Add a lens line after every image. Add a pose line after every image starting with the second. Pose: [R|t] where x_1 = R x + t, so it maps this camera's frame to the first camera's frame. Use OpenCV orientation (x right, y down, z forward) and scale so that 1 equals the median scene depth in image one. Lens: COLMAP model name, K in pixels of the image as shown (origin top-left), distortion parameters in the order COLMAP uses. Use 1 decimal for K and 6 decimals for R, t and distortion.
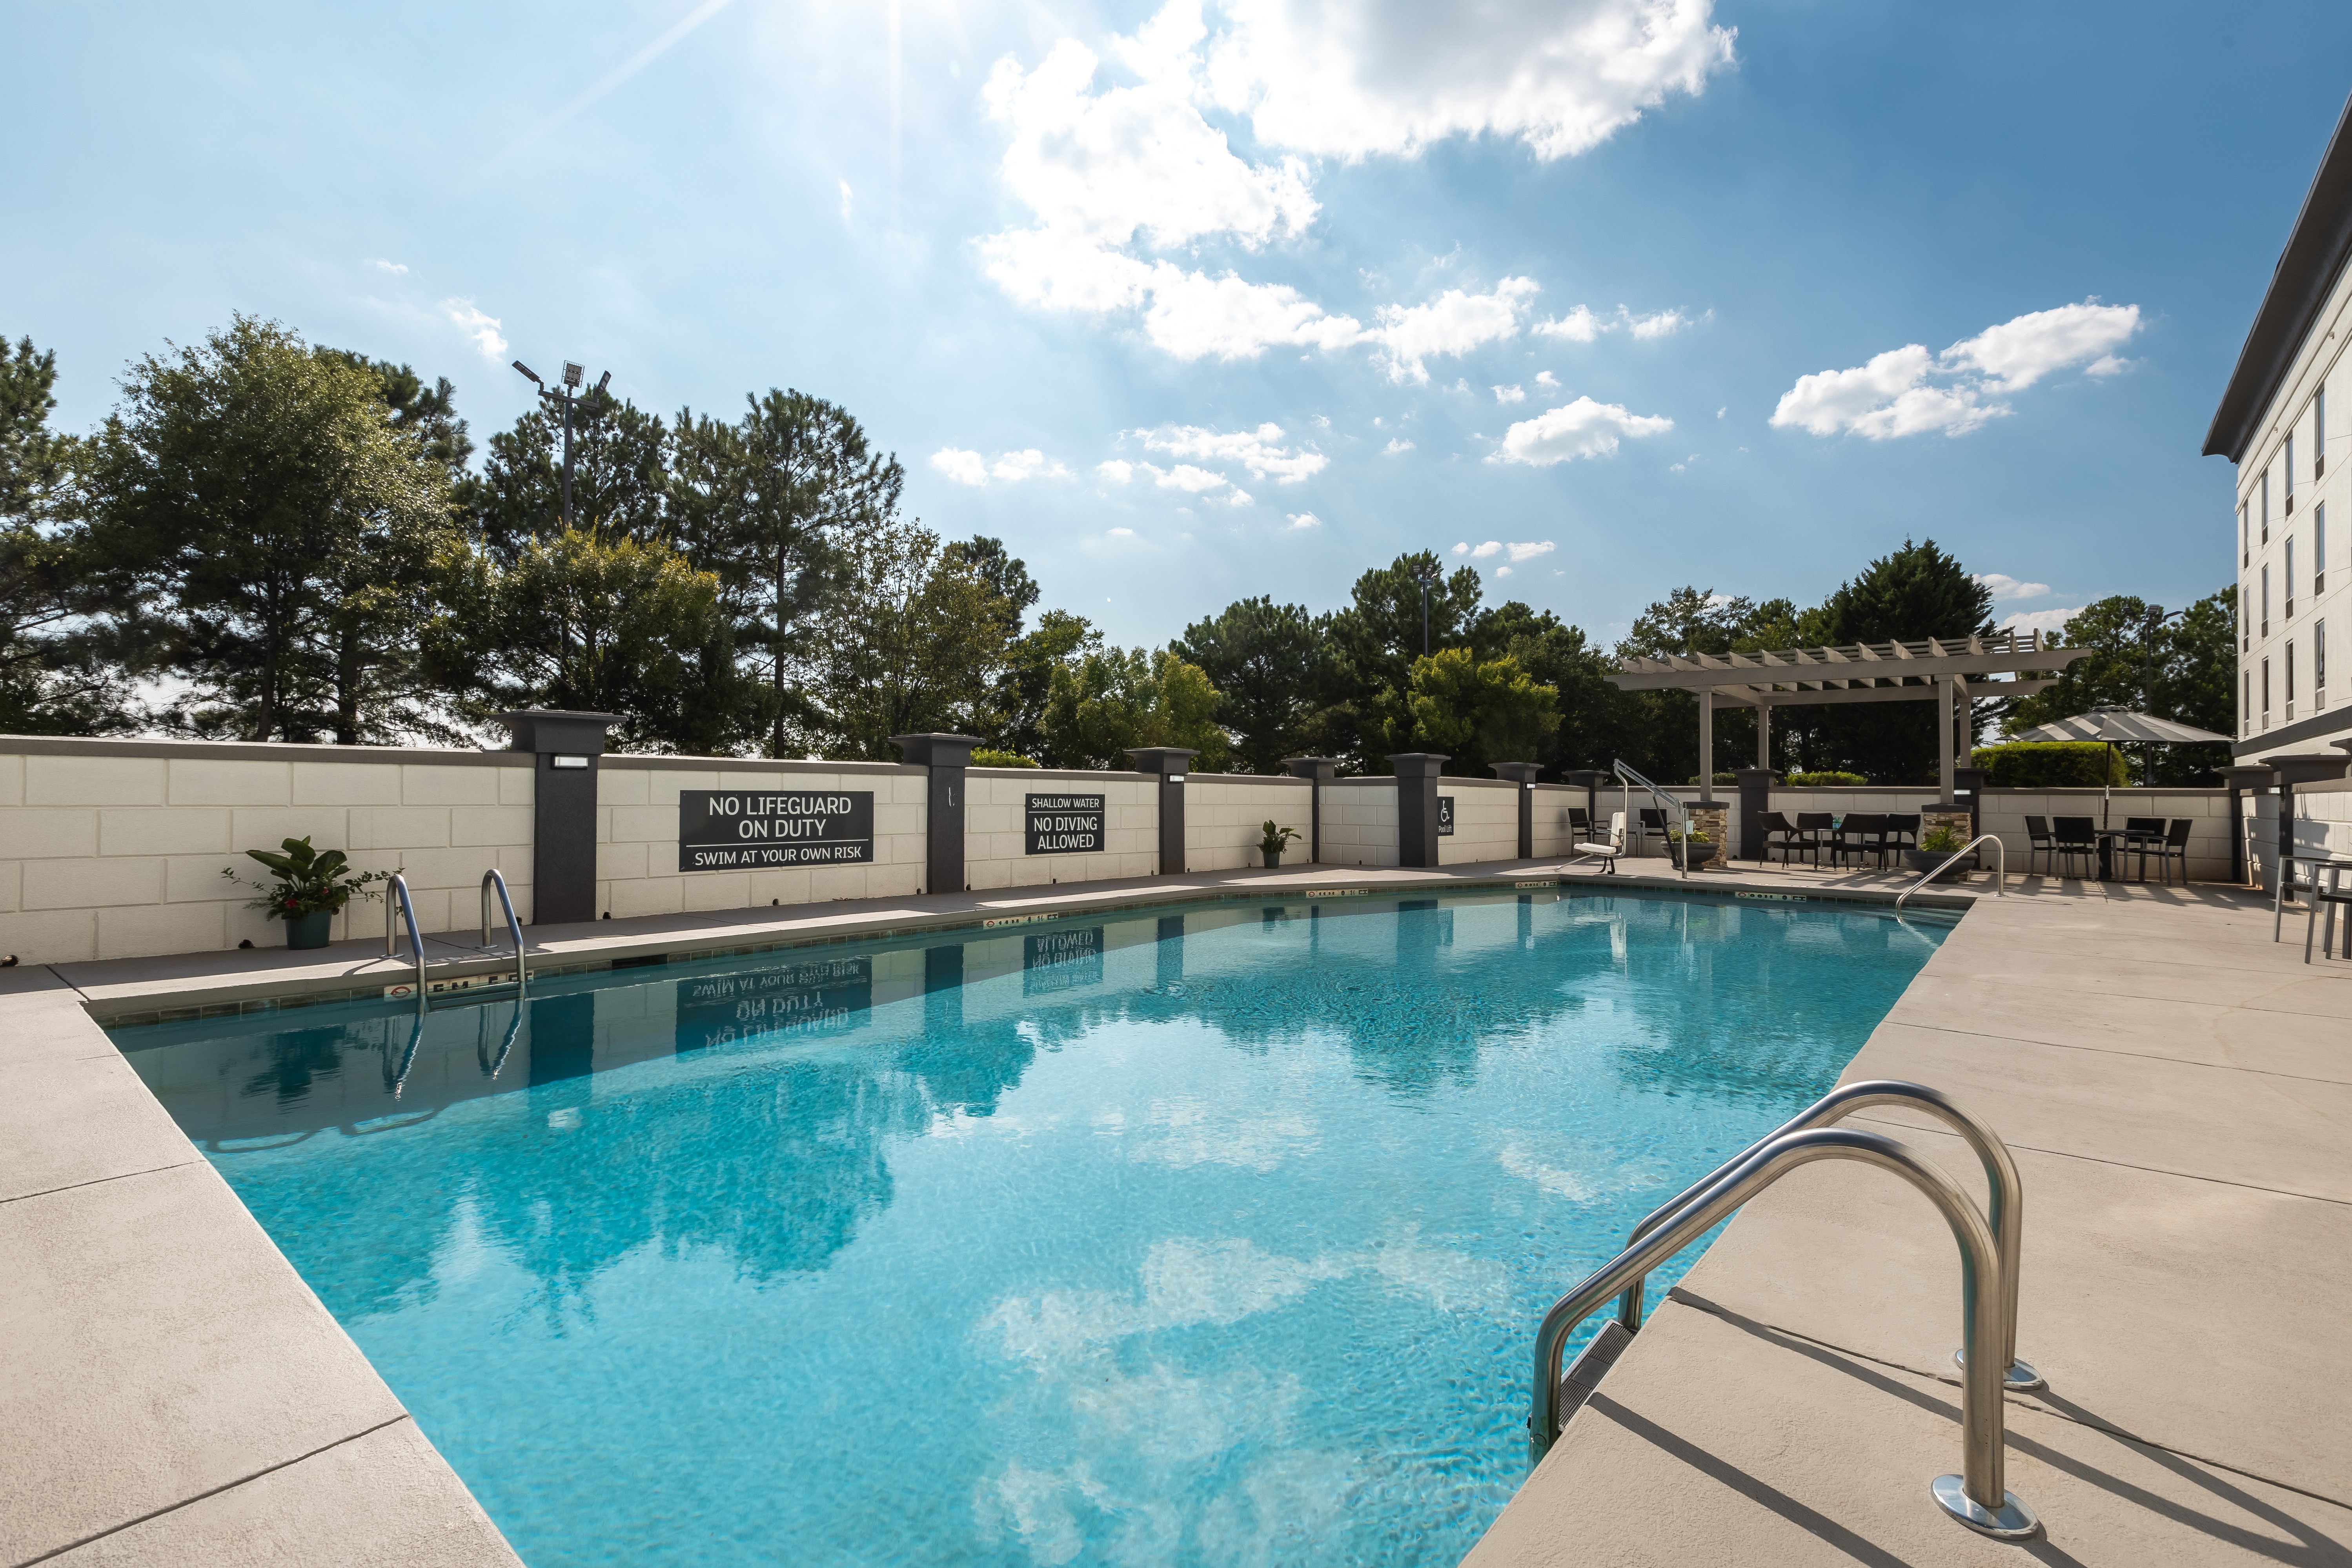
lens RADIAL K [[1059.1, 0, 1175.8], [0, 1059.1, 781.5], [0, 0, 1]] dist [0.001573, 0.000110]
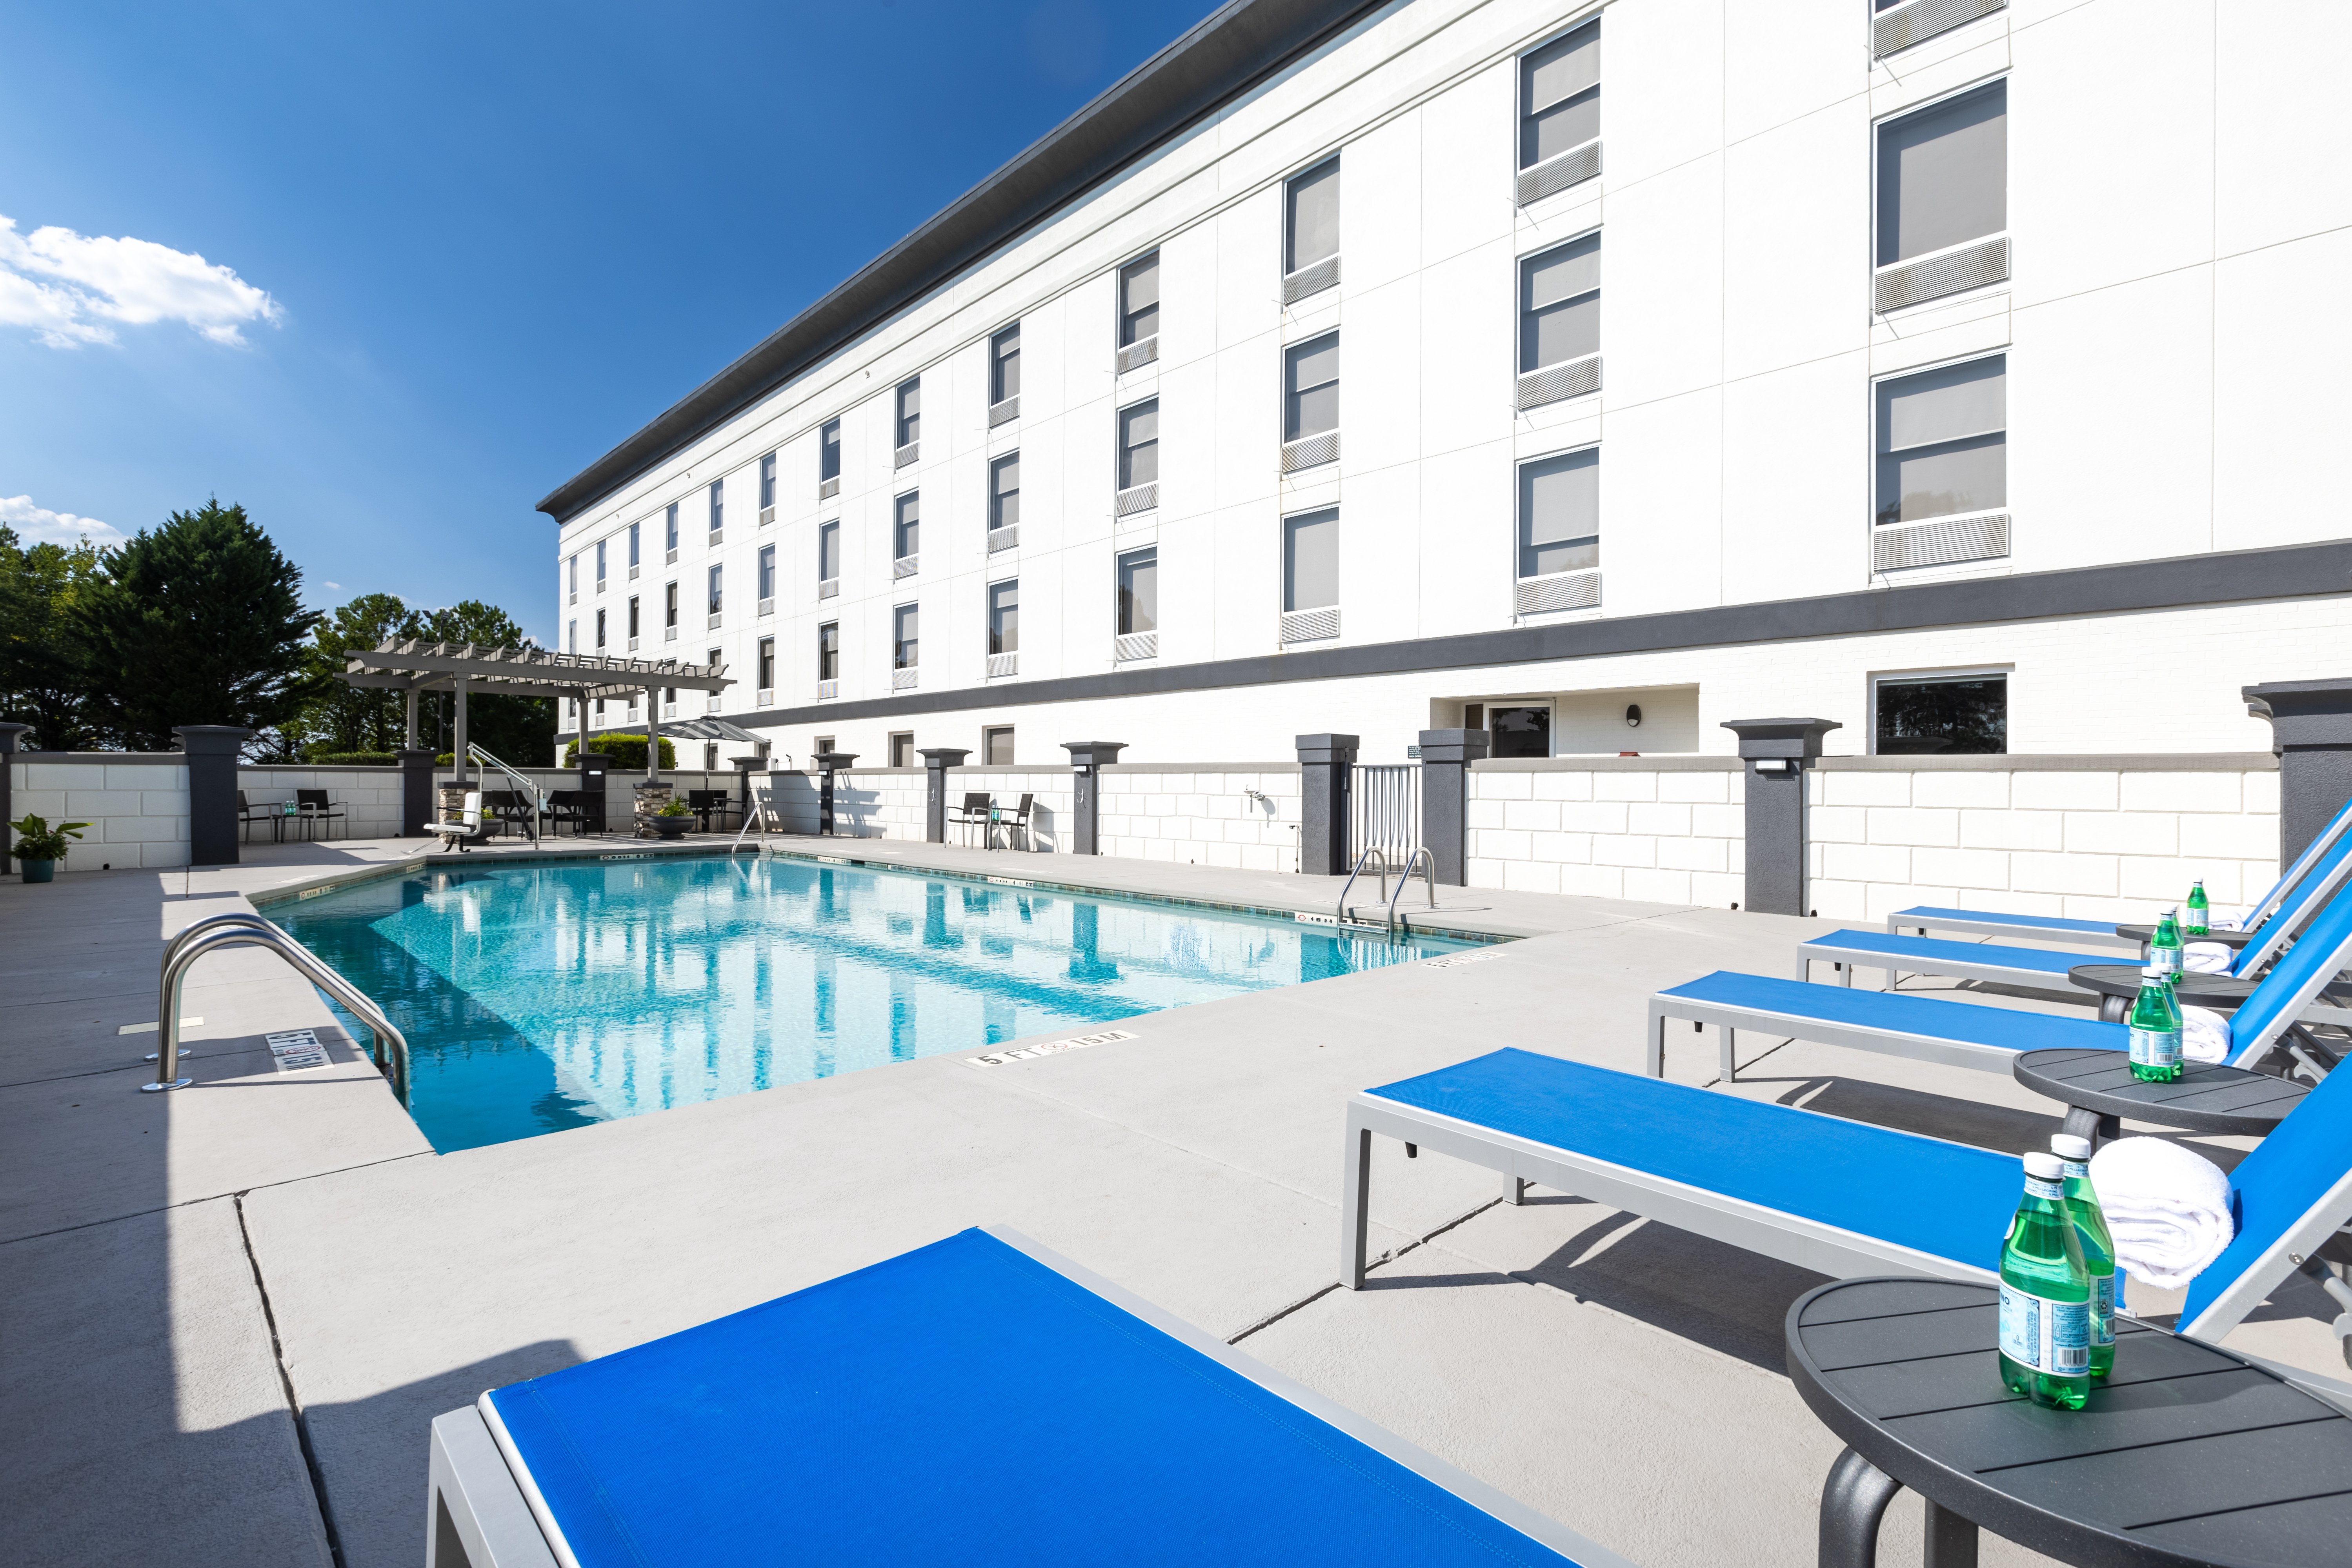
lens RADIAL K [[1059.1, 0, 1173.2], [0, 1059.1, 784.9], [0, 0, 1]] dist [0.001573, 0.000110]
pose [[0.118105, -0.009736, 0.992953, -0.765255], [-0.016717, 0.999791, 0.011792, -0.006015], [-0.992860, -0.017992, 0.117918, 0.243720]]
